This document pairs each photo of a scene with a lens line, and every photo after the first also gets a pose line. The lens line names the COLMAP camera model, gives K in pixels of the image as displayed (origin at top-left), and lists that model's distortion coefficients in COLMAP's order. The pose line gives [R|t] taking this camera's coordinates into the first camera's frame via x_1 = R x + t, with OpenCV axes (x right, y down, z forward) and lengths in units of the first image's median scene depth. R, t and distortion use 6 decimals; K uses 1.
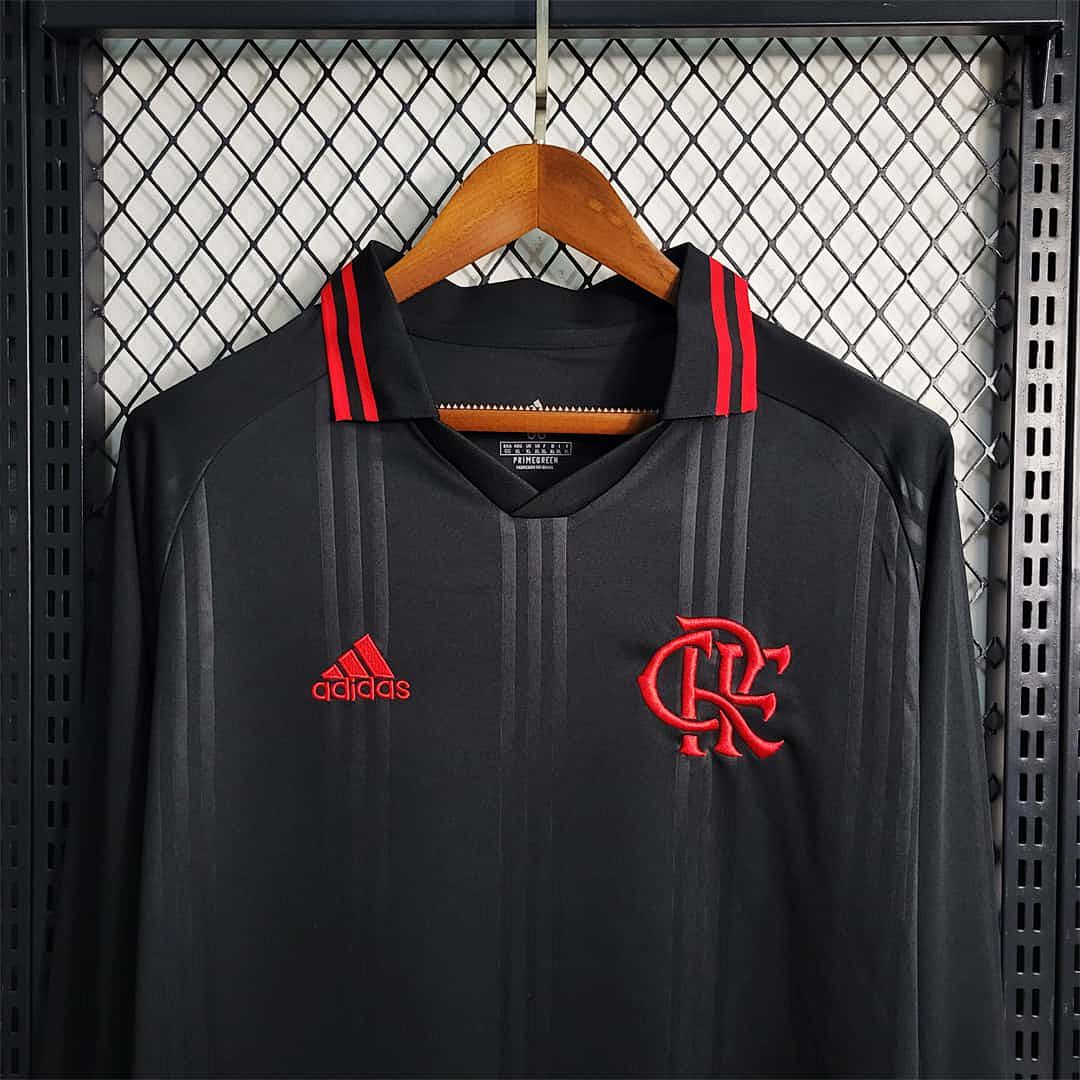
lens RADIAL K [[1073.7, 0, 560.0], [0, 1073.7, 541.0], [0, 0, 1]] dist [0.016814, -0.008461]
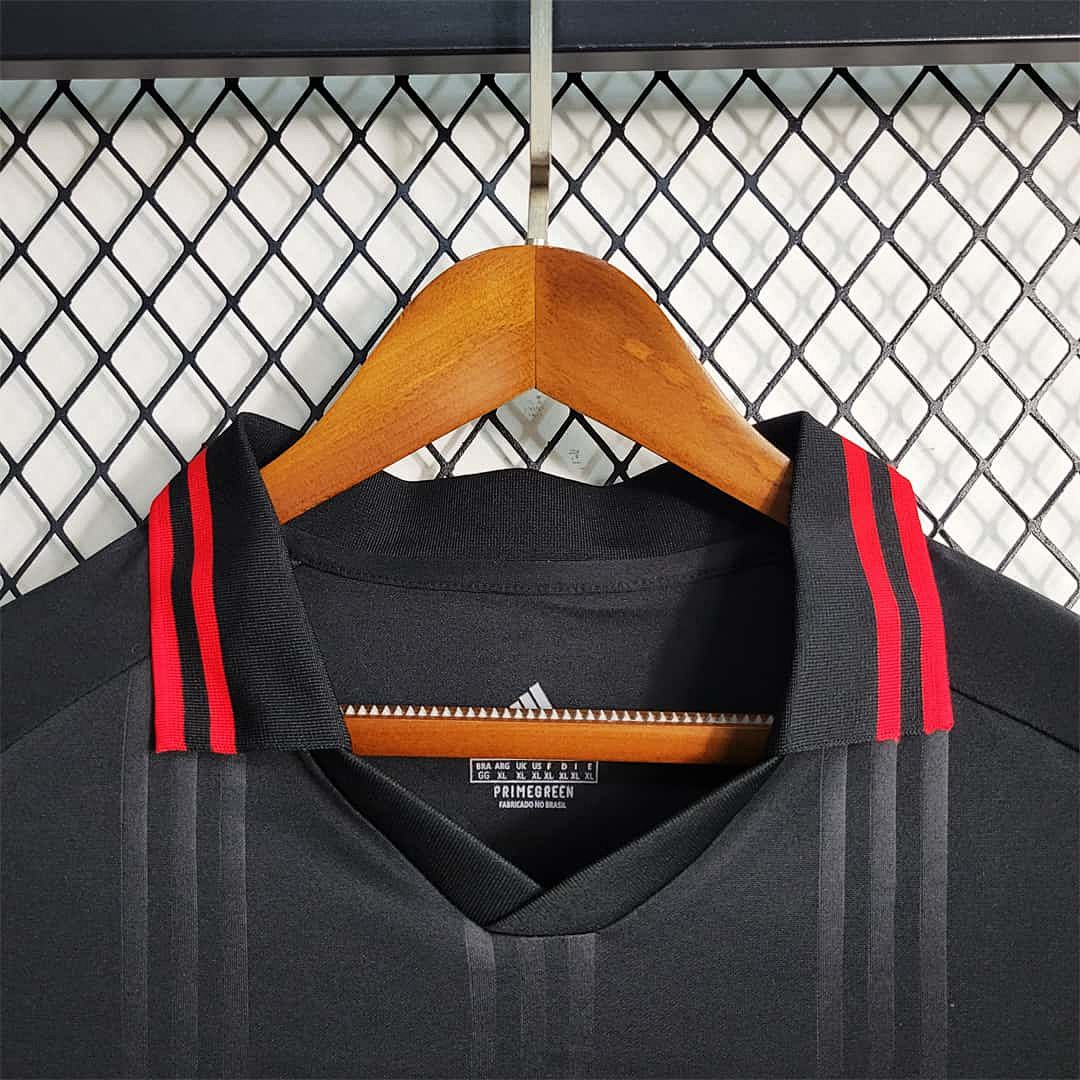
lens RADIAL K [[1073.7, 0, 560.0], [0, 1073.7, 541.0], [0, 0, 1]] dist [0.016814, -0.008461]
pose [[0.999959, -0.008893, -0.001667, -0.007036], [0.008681, 0.994914, -0.100354, -0.148830], [0.002551, 0.100336, 0.994950, 0.428585]]
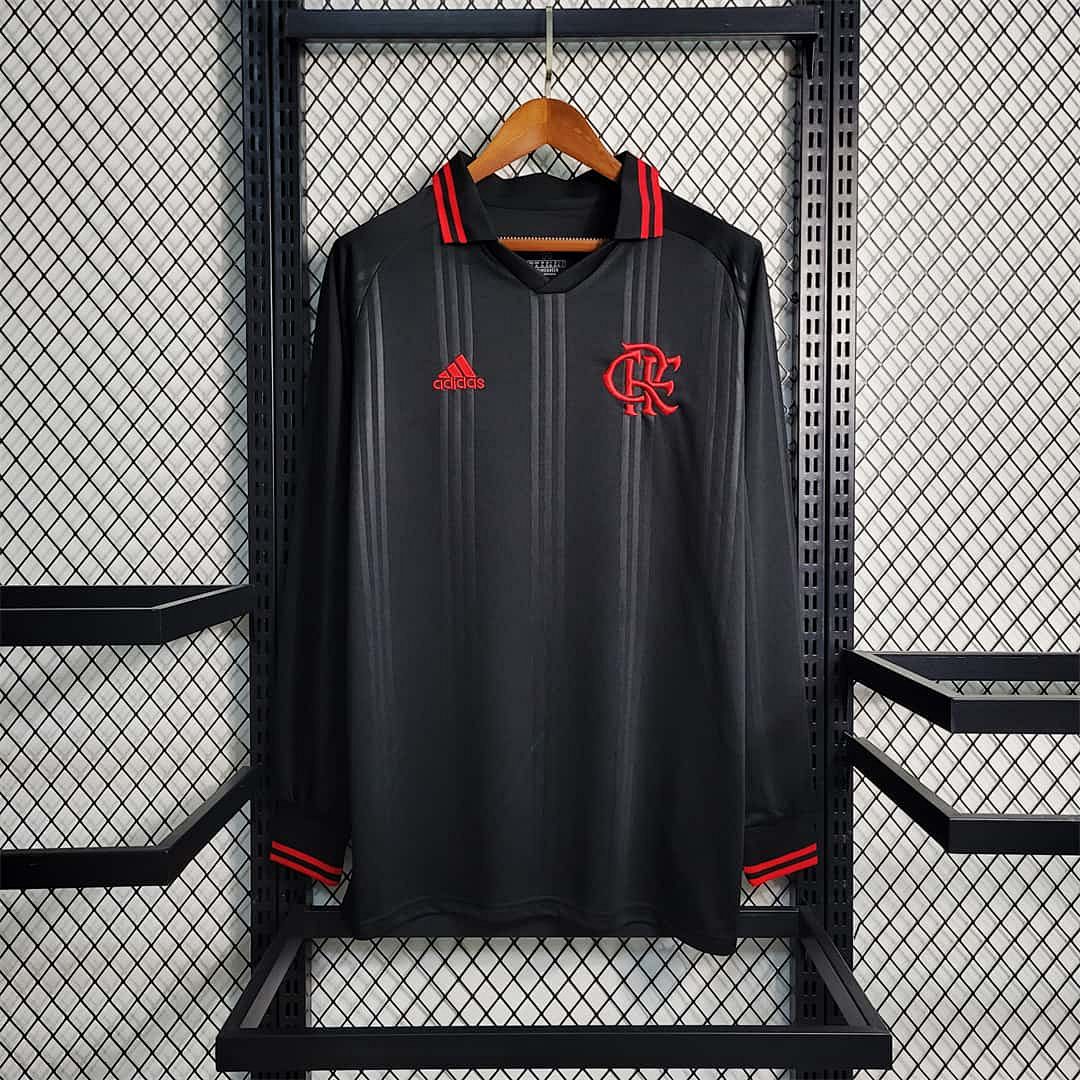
lens RADIAL K [[1073.7, 0, 560.0], [0, 1073.7, 541.0], [0, 0, 1]] dist [0.016814, -0.008461]
pose [[0.999620, -0.013187, 0.024227, -0.051017], [0.012966, 0.999873, 0.009259, 0.376506], [-0.024346, -0.008942, 0.999664, -0.864639]]
